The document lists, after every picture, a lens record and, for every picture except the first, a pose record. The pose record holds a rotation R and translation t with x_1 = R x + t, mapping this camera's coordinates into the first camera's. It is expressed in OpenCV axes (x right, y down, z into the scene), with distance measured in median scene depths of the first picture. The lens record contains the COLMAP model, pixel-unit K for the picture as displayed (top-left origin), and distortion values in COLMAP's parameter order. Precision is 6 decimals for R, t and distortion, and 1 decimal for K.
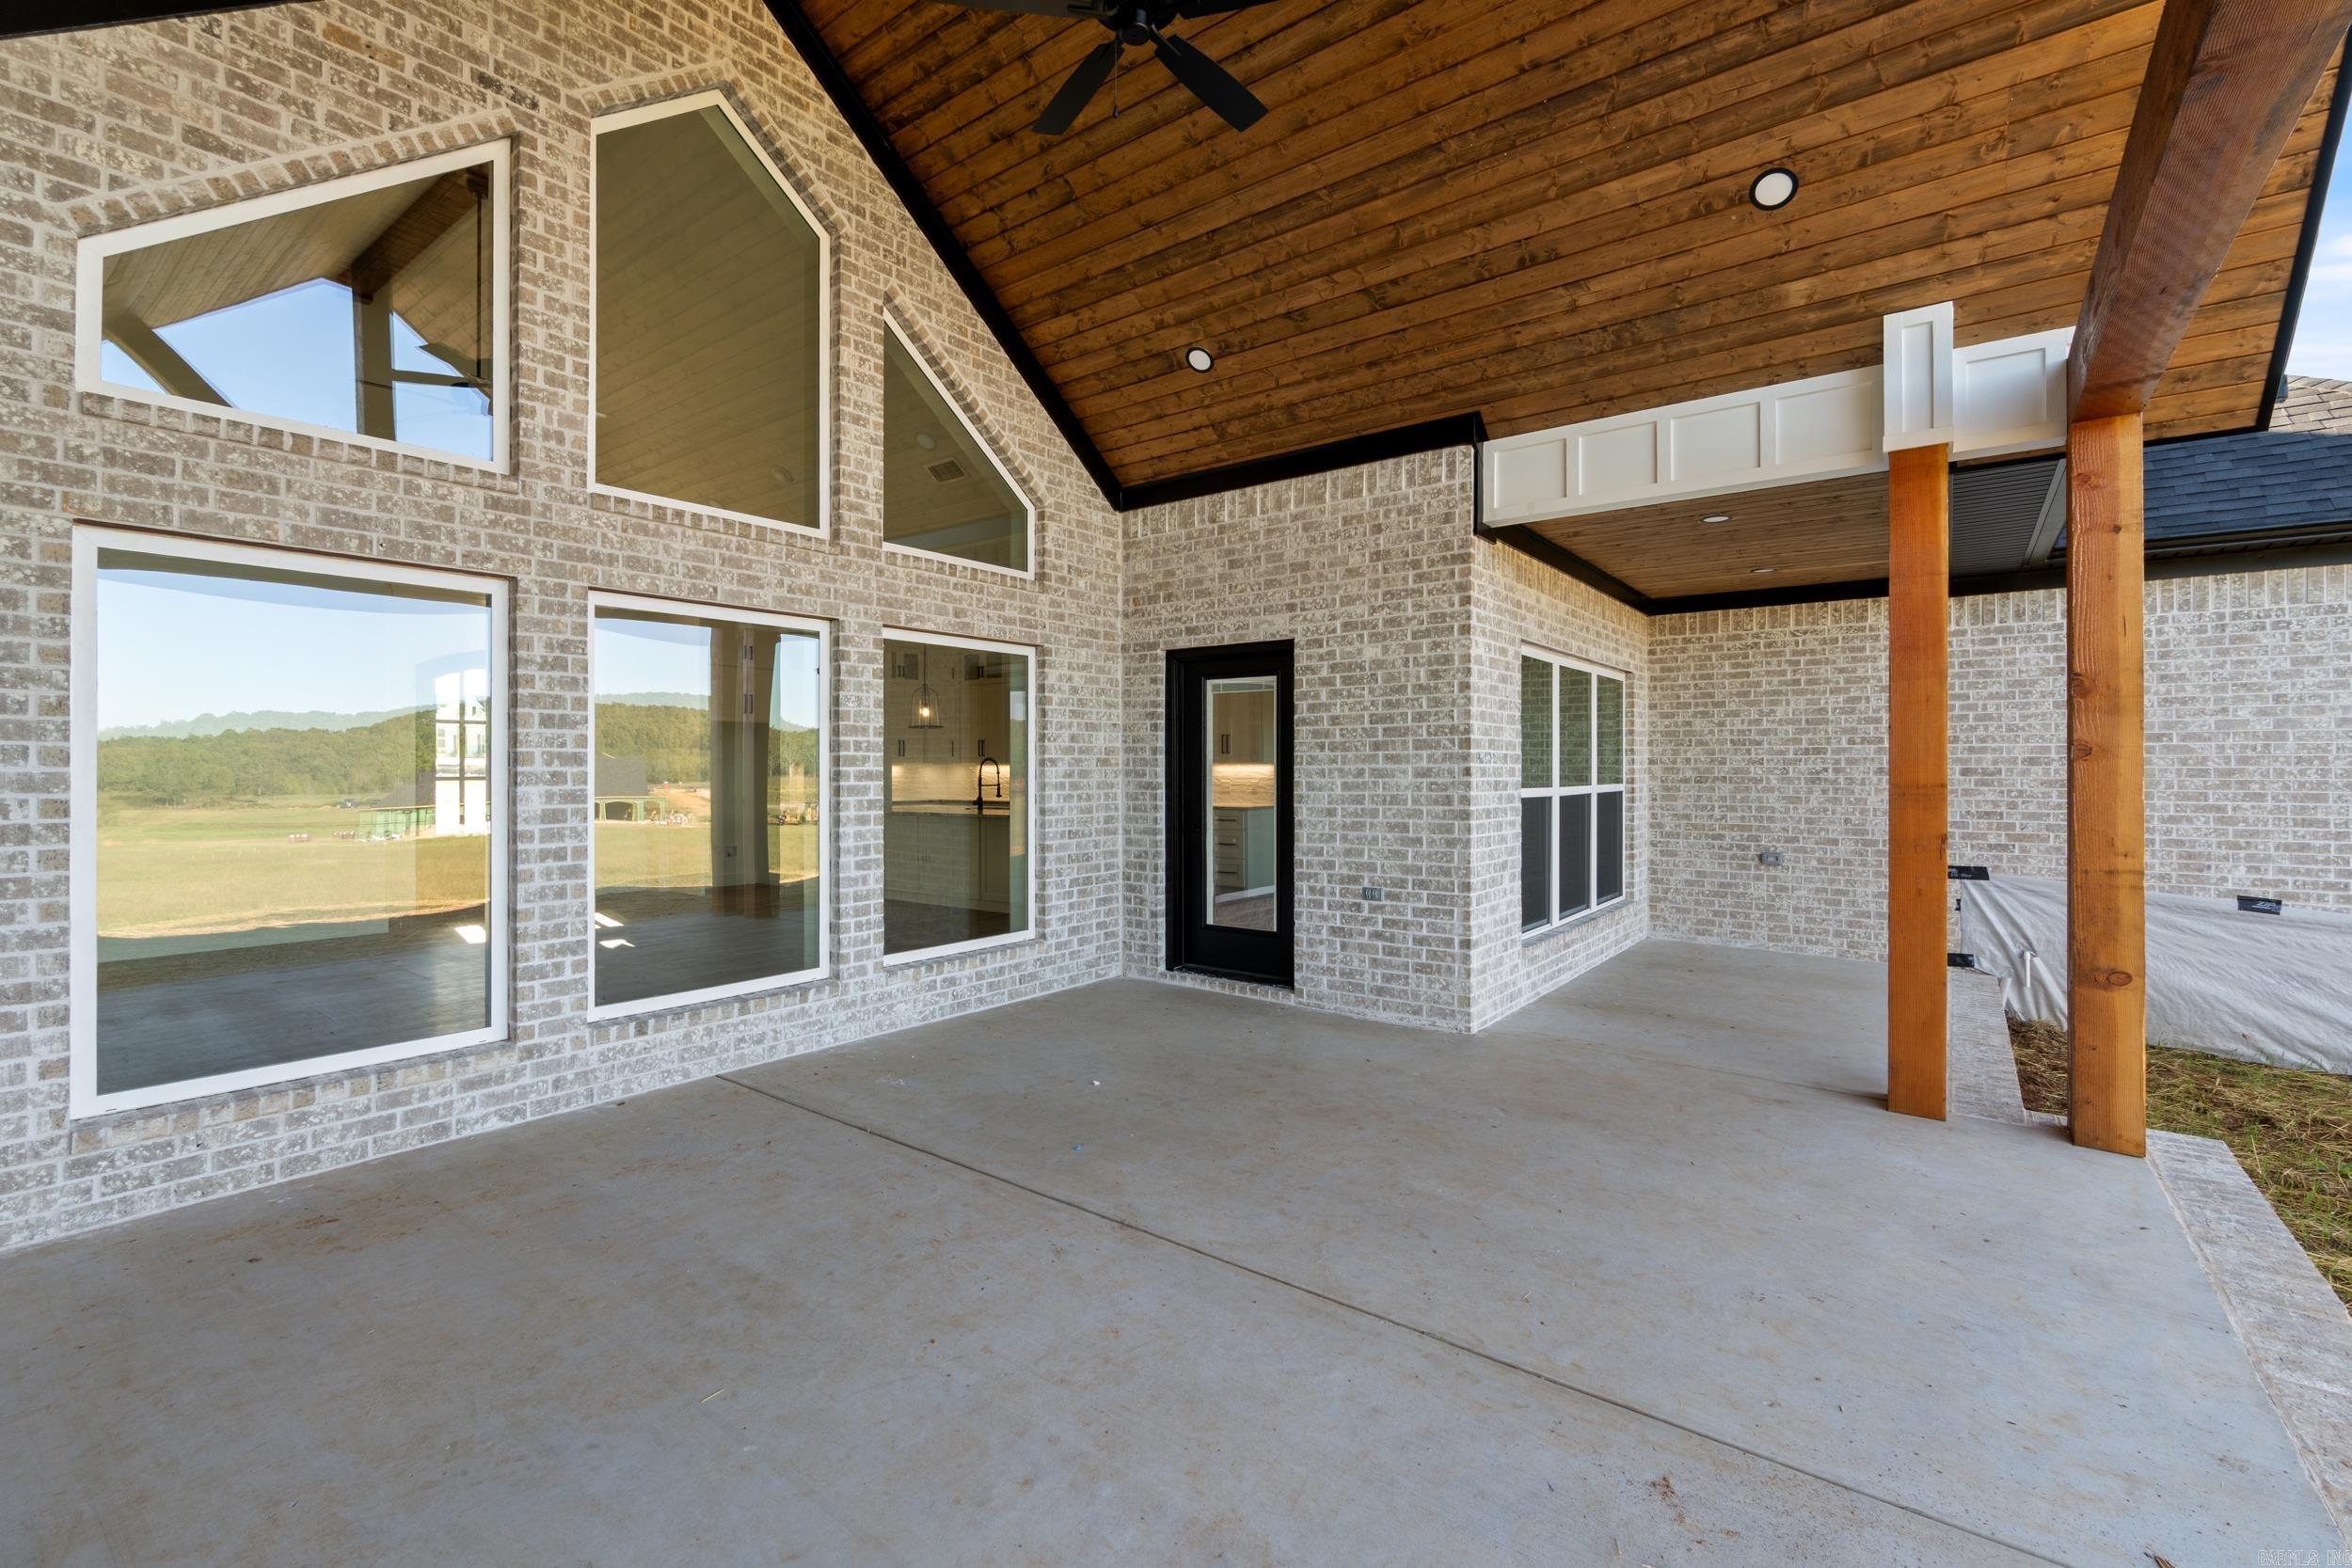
lens RADIAL K [[1023.7, 0, 1166.7], [0, 1023.7, 770.5], [0, 0, 1]] dist [-0.001581, 0.000019]
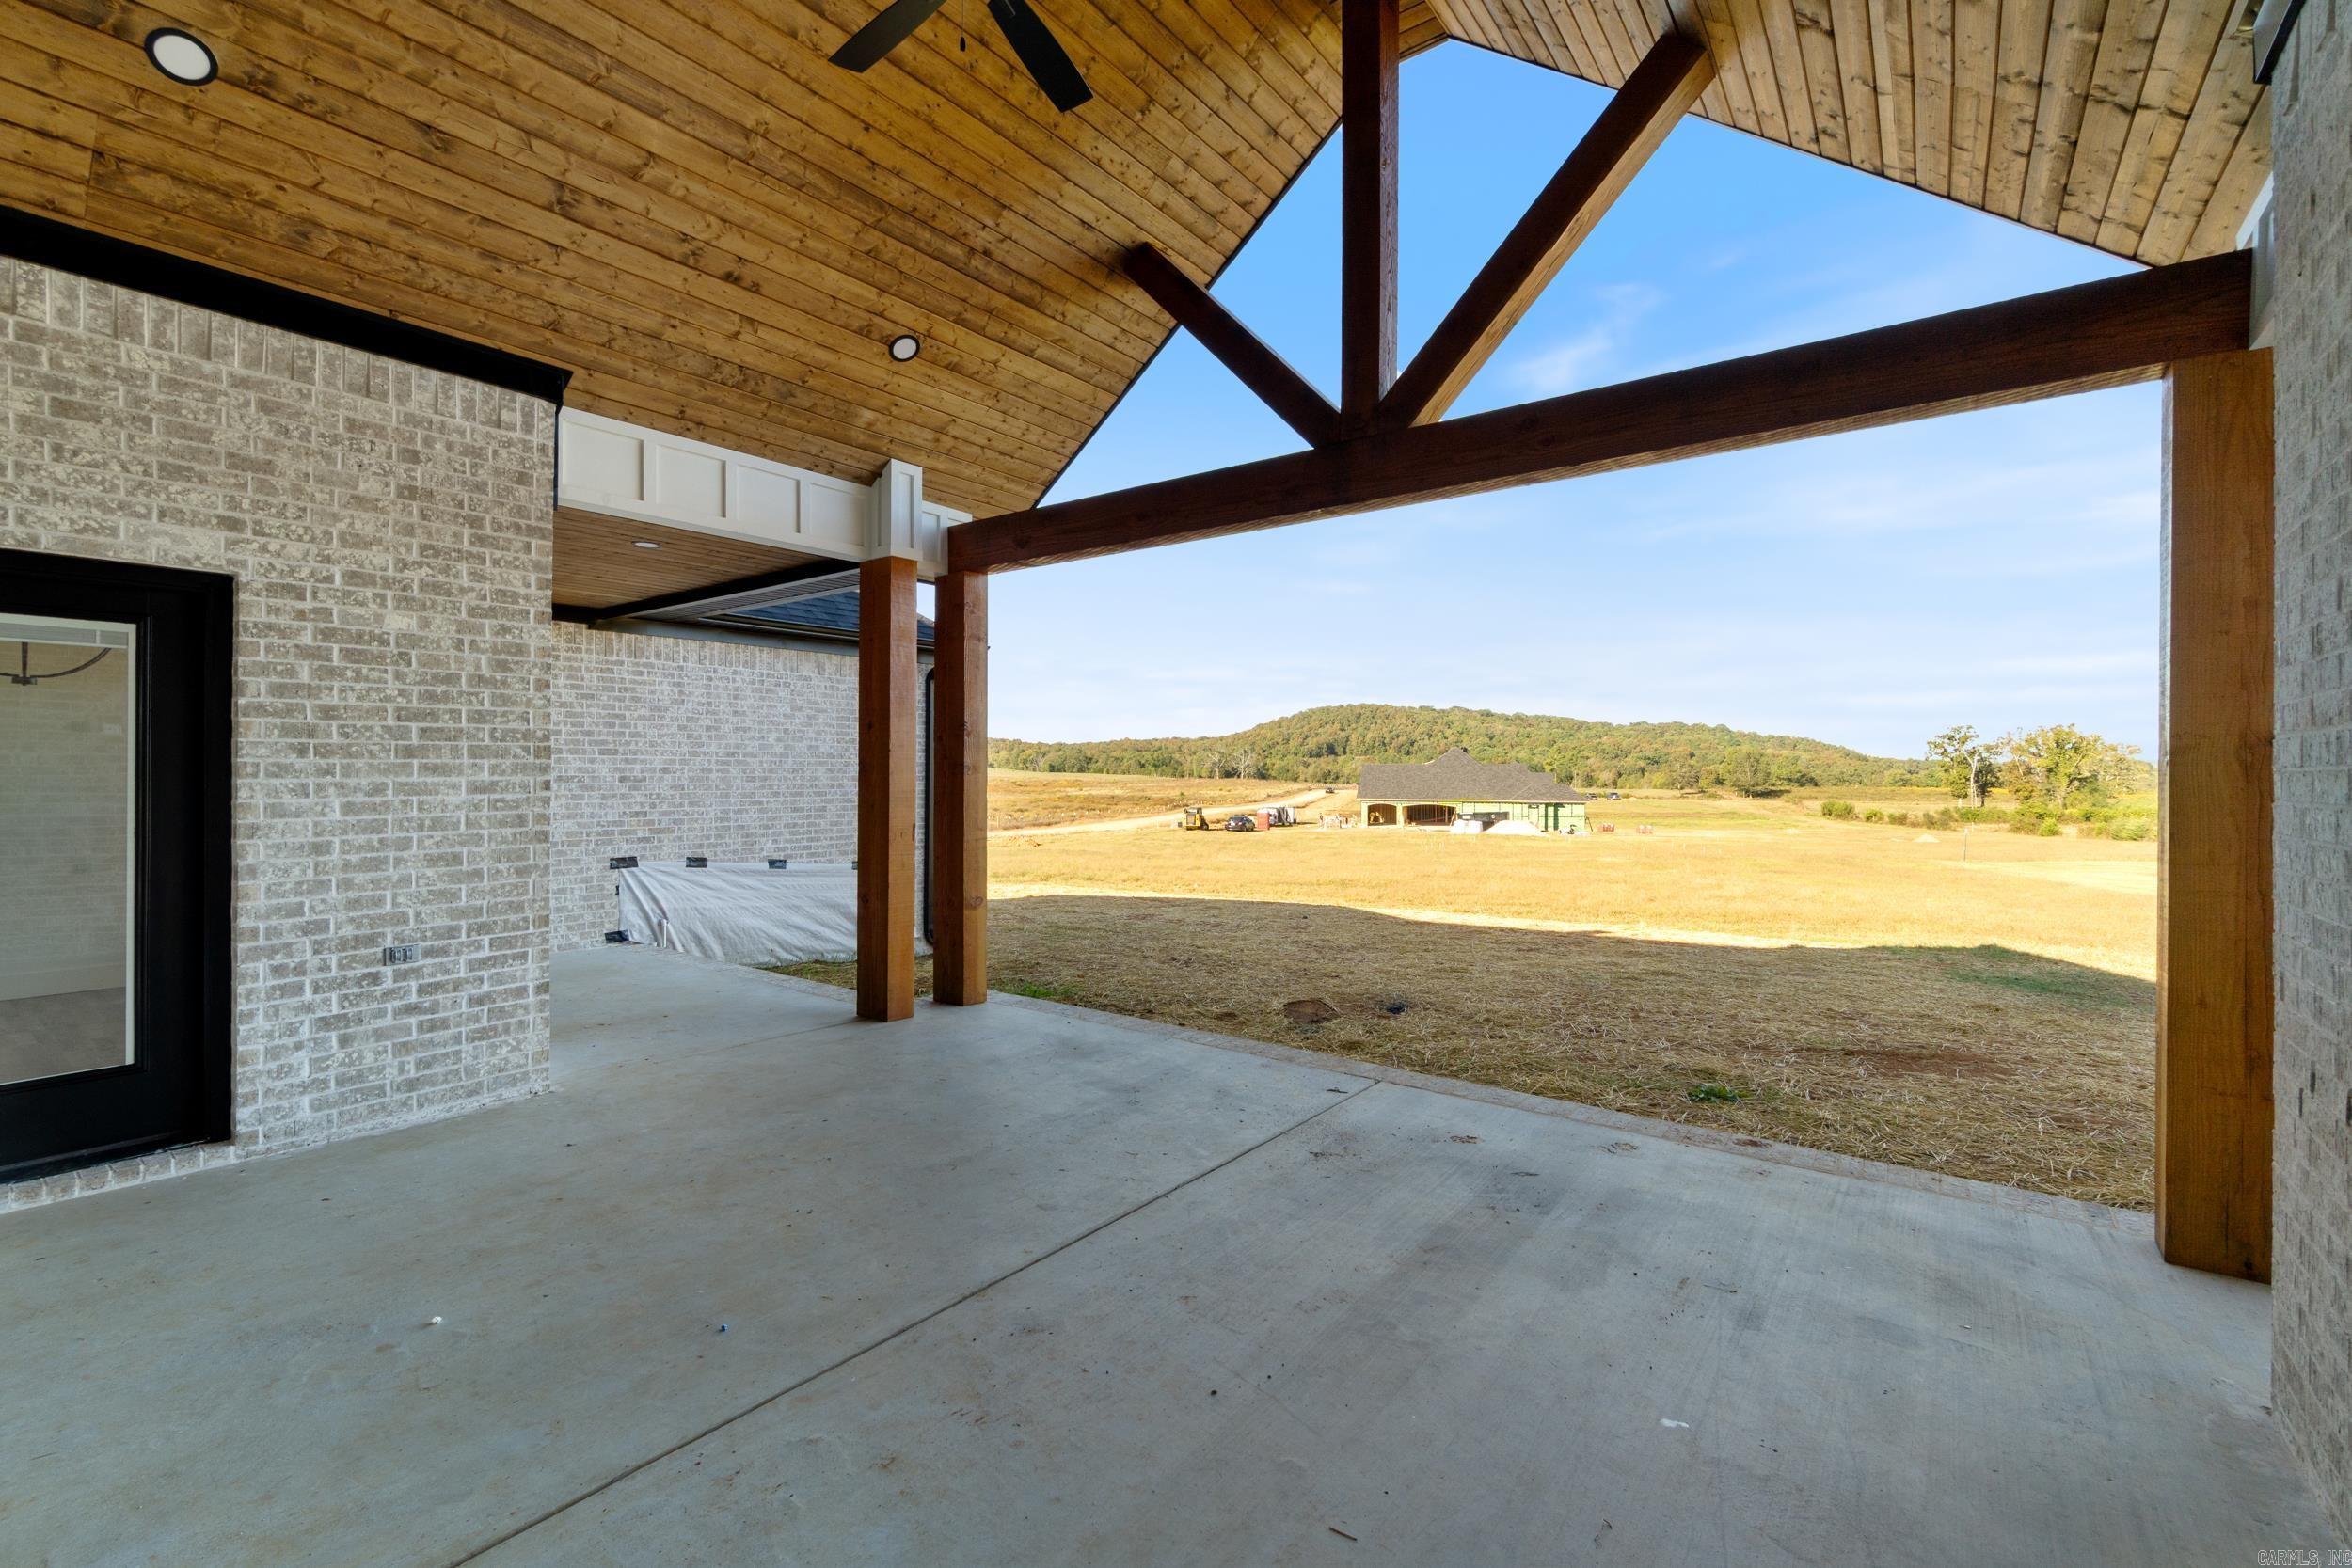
lens RADIAL K [[1007.6, 0, 1161.1], [0, 1007.6, 778.2], [0, 0, 1]] dist [-0.000238, 0.000144]
pose [[0.014958, -0.006781, 0.999865, -0.508067], [0.000141, 0.999977, 0.006779, -0.009820], [-0.999888, 0.000039, 0.014958, 0.450844]]
